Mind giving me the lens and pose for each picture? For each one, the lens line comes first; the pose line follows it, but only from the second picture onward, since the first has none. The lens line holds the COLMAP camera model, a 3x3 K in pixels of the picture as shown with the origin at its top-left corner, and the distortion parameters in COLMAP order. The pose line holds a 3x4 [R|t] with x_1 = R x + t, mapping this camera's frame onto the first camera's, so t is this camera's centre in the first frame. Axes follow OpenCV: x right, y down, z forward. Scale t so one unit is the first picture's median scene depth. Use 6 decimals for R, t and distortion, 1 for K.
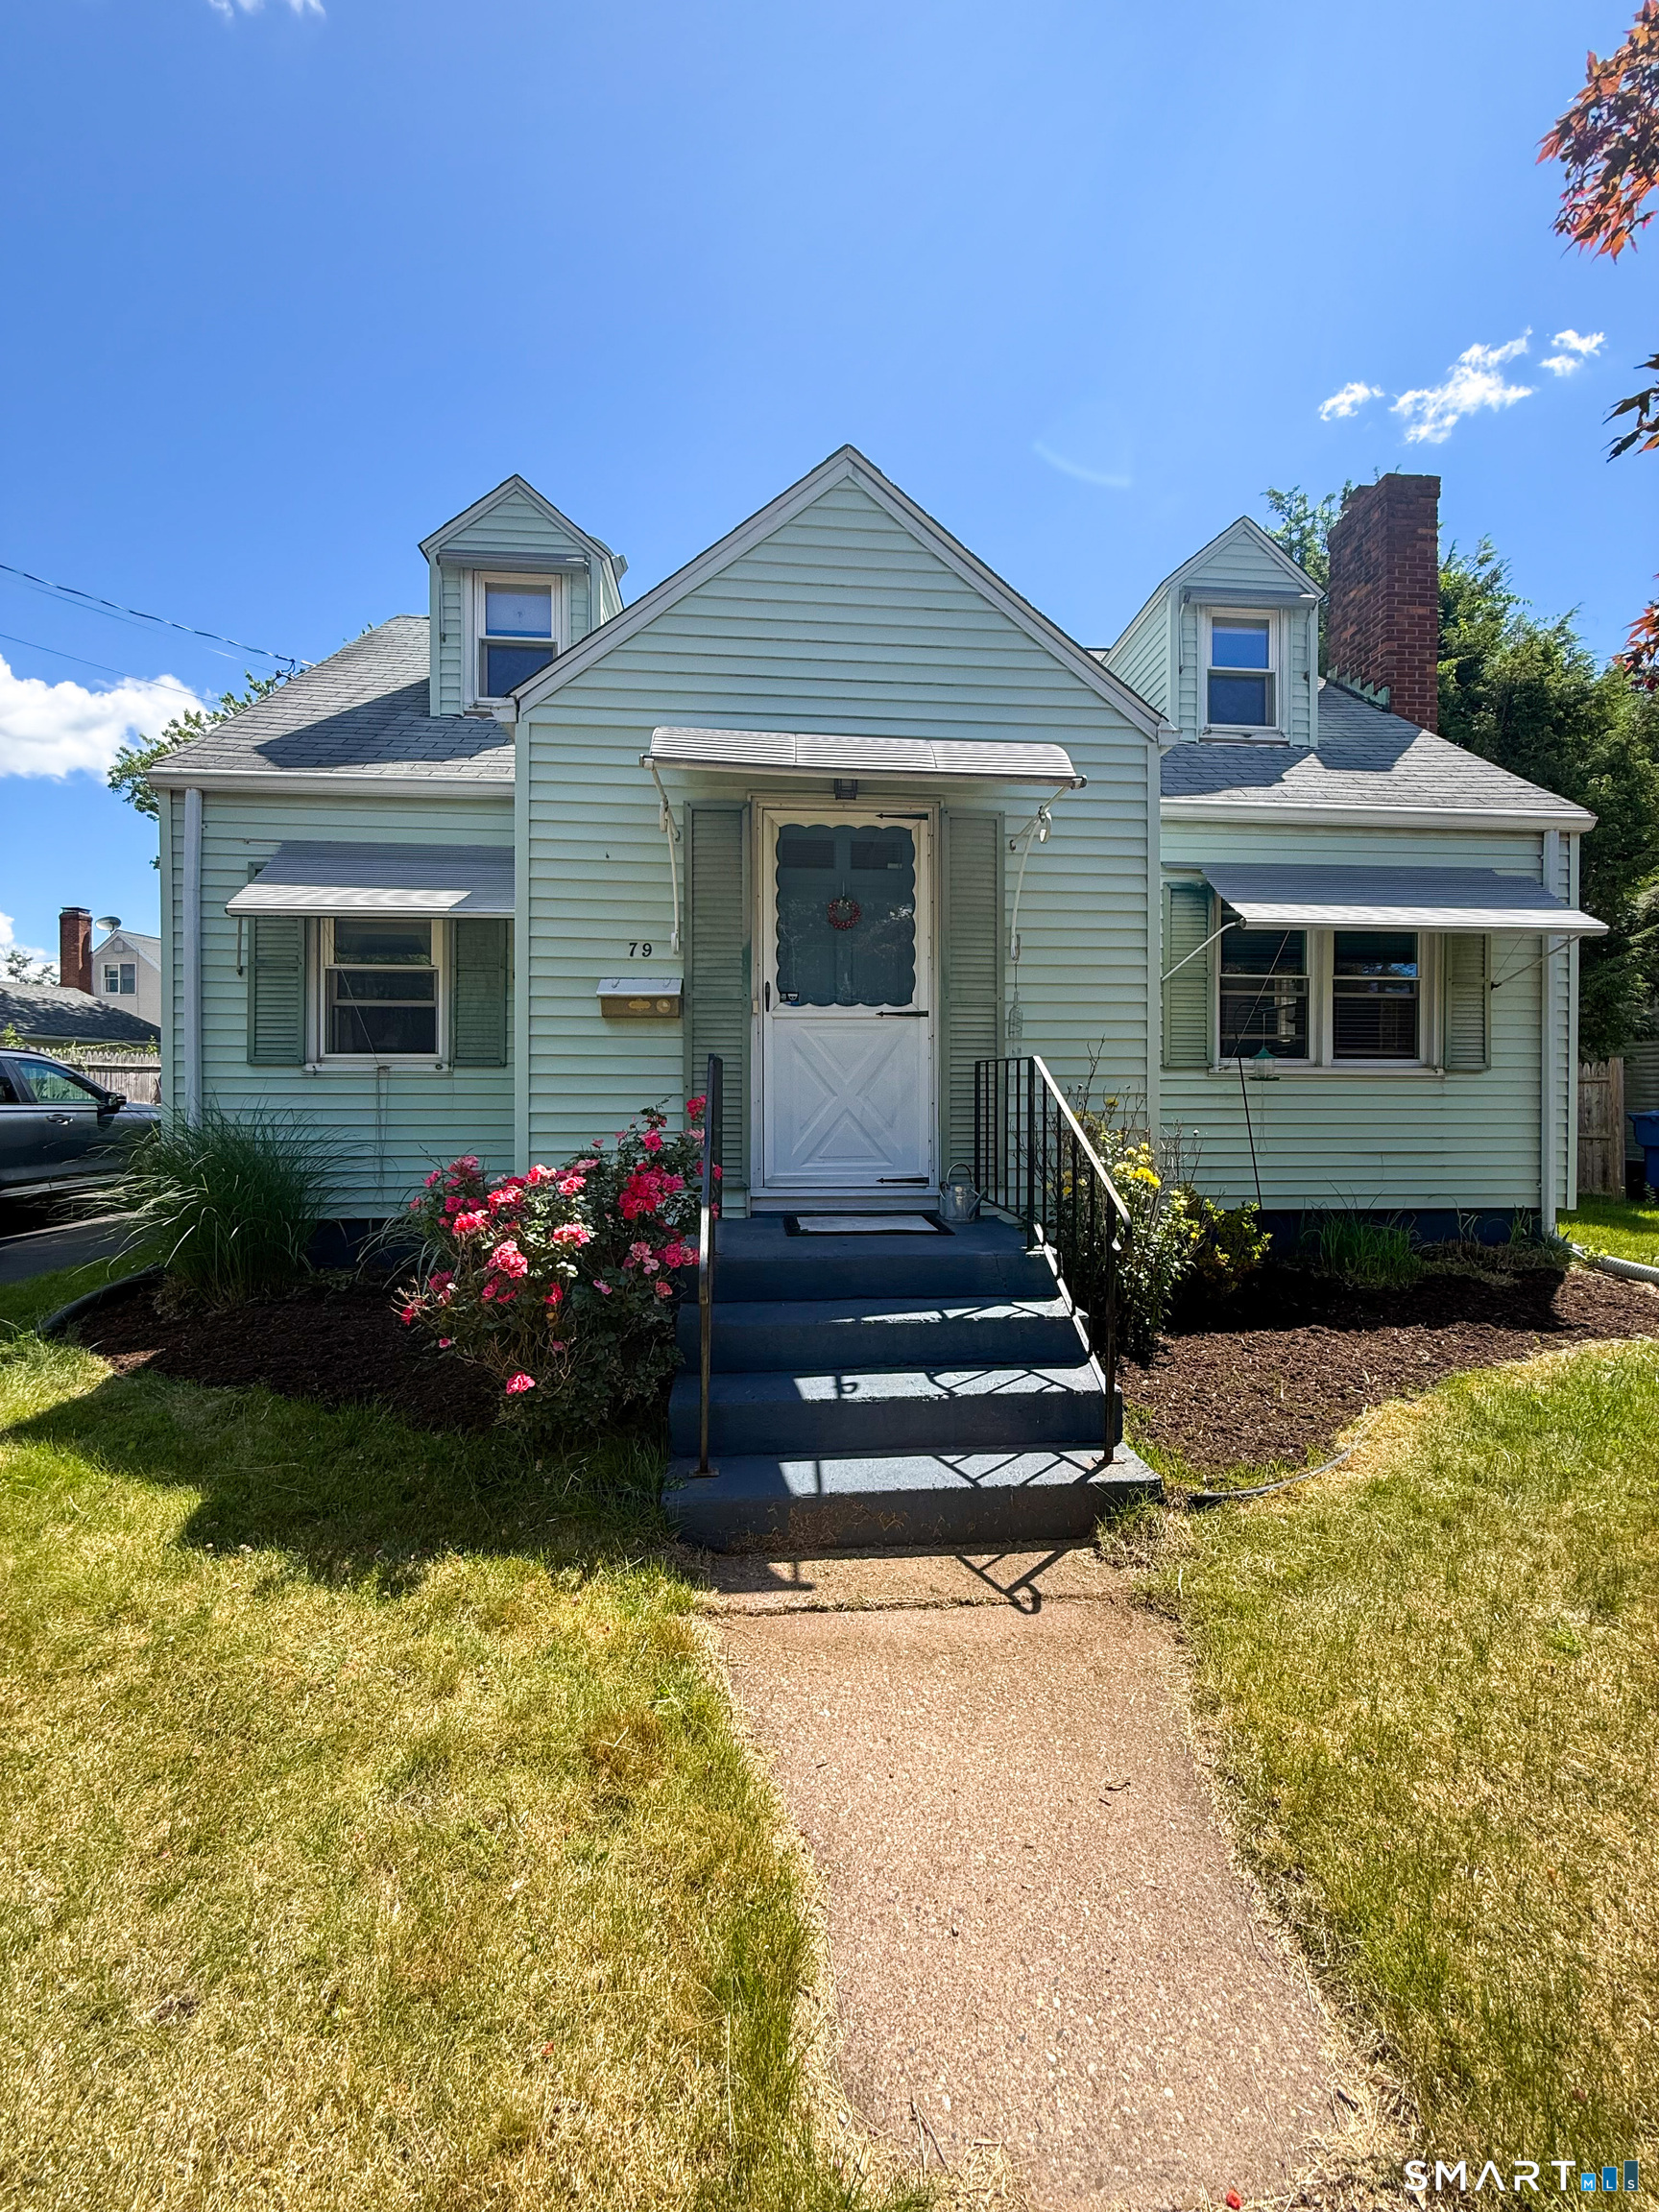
lens RADIAL K [[884.1, 0, 839.2], [0, 884.1, 1099.0], [0, 0, 1]] dist [0.002603, 0.000142]
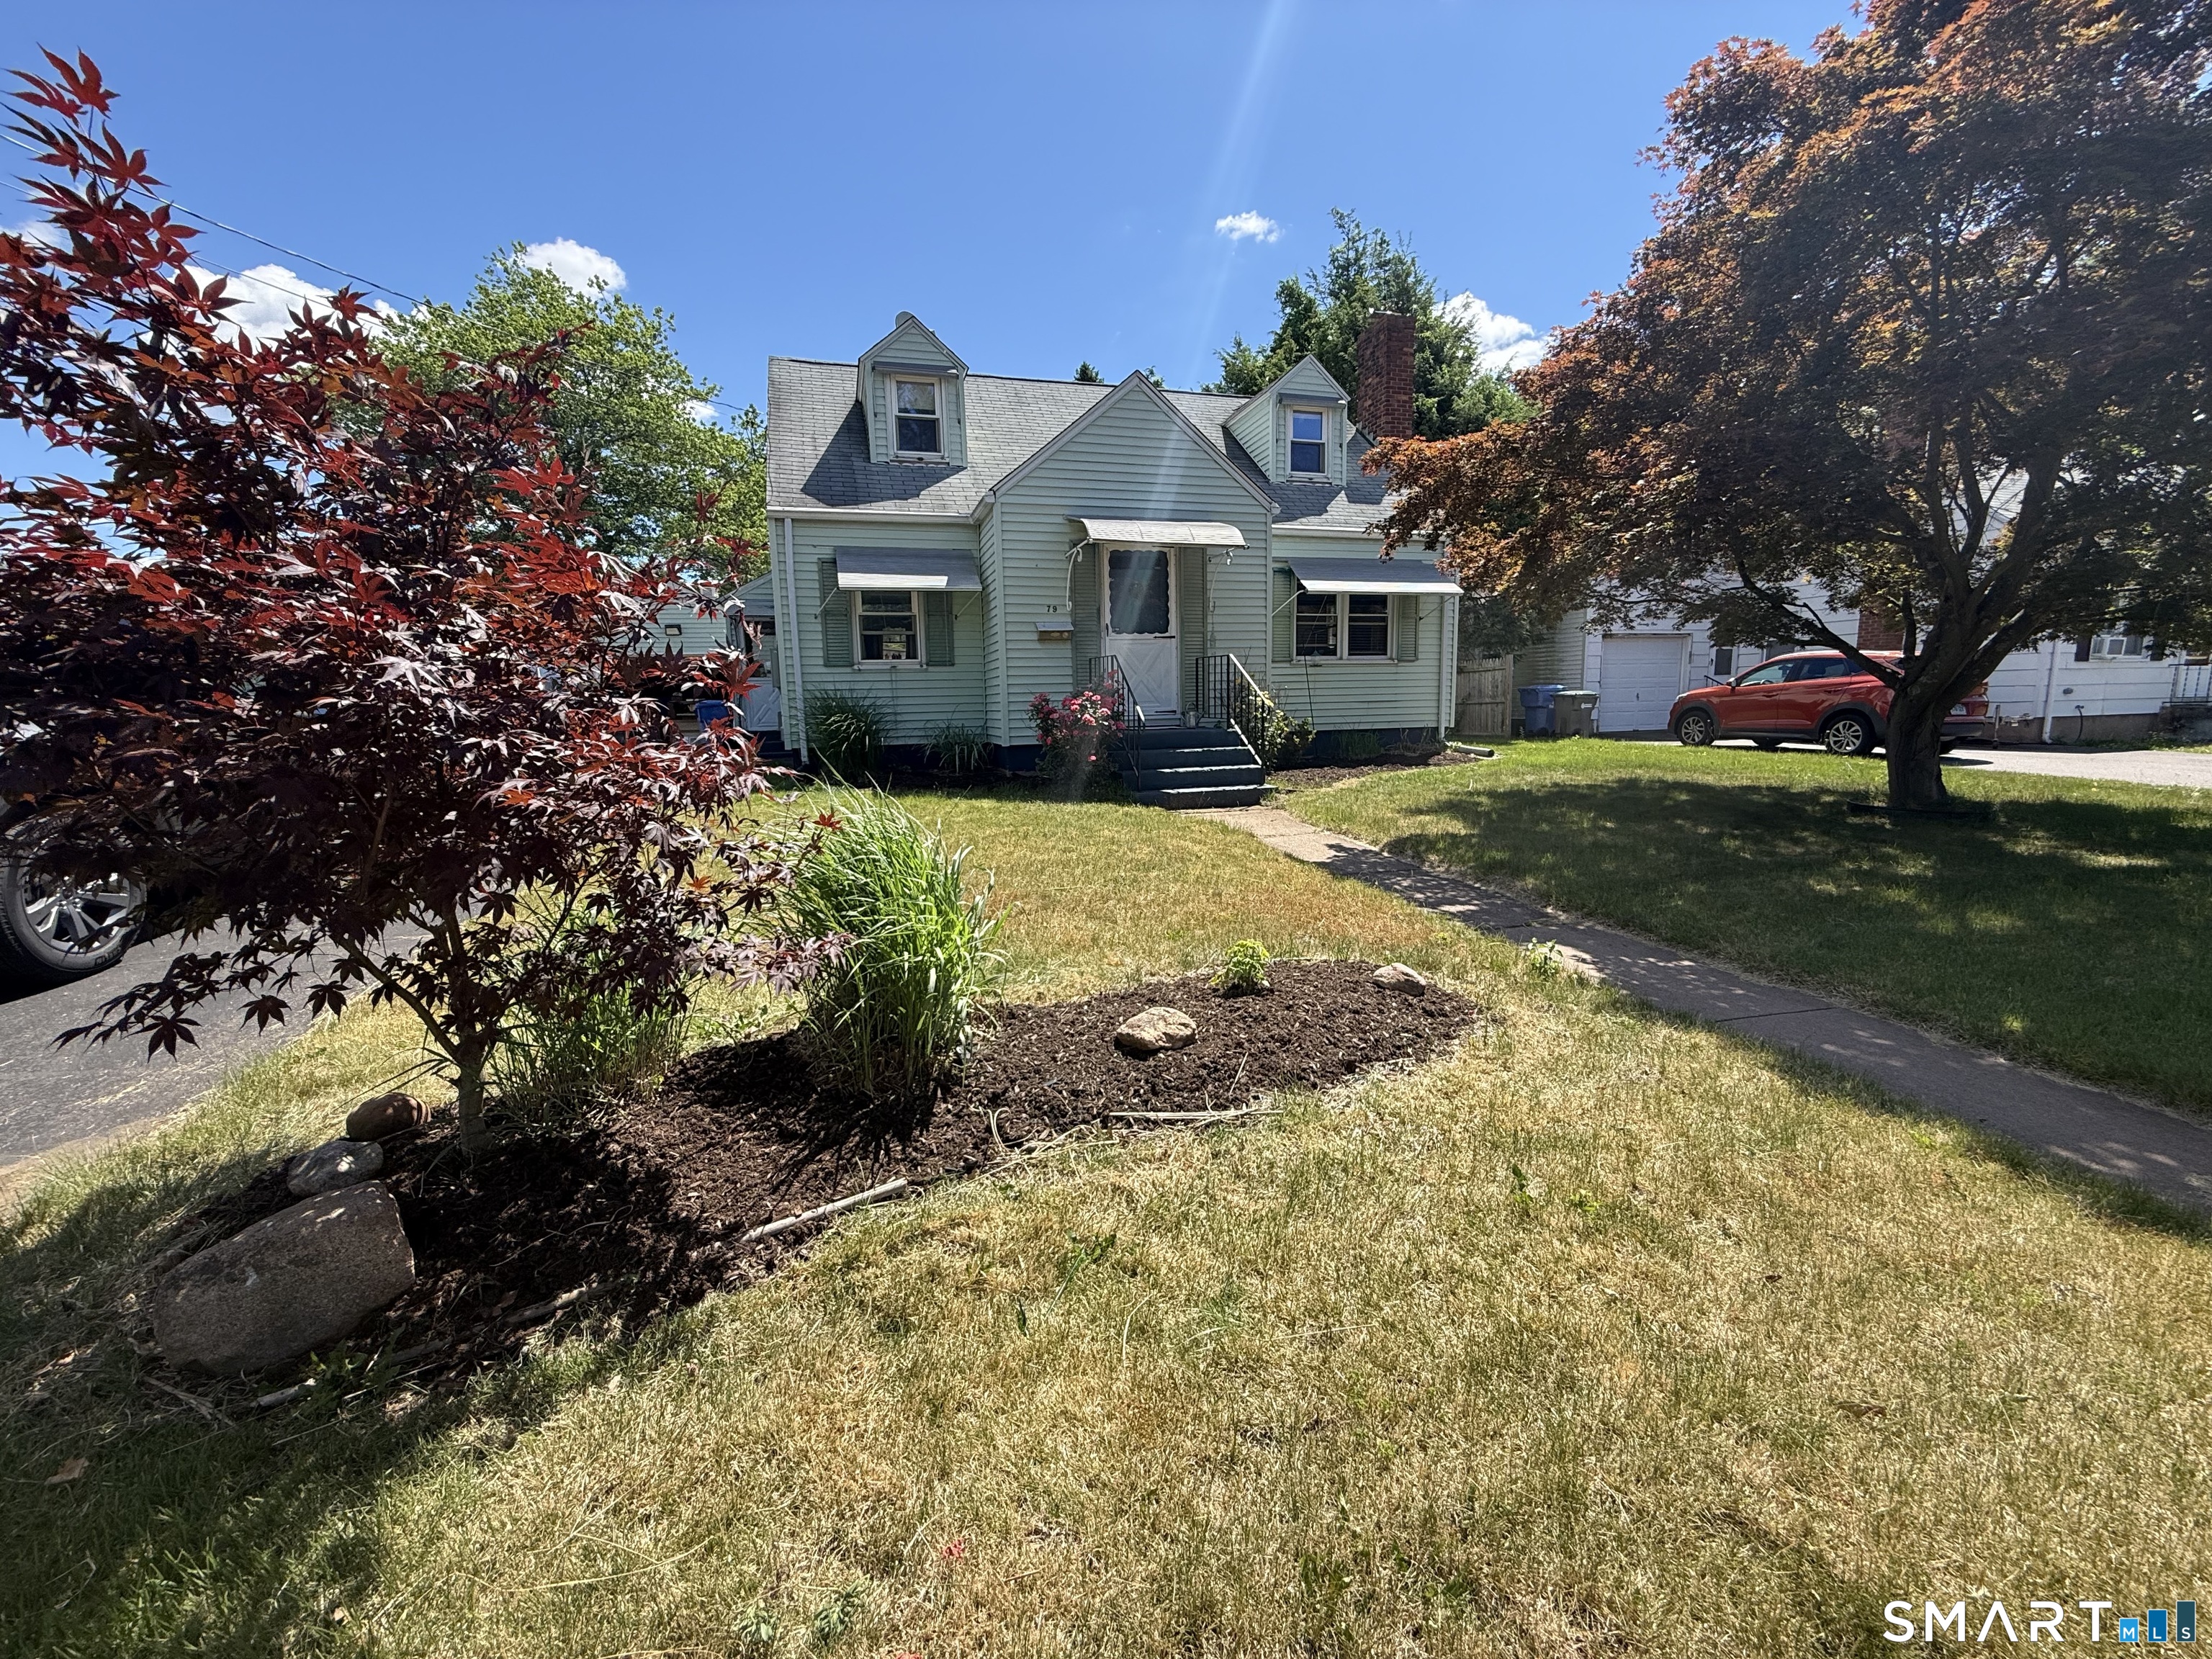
lens RADIAL K [[884.1, 0, 1098.7], [0, 884.1, 829.2], [0, 0, 1]] dist [0.002603, 0.000142]
pose [[0.981435, -0.048623, 0.185527, -0.410437], [0.023296, 0.990390, 0.136327, 0.059728], [-0.190373, -0.129474, 0.973137, -0.941715]]
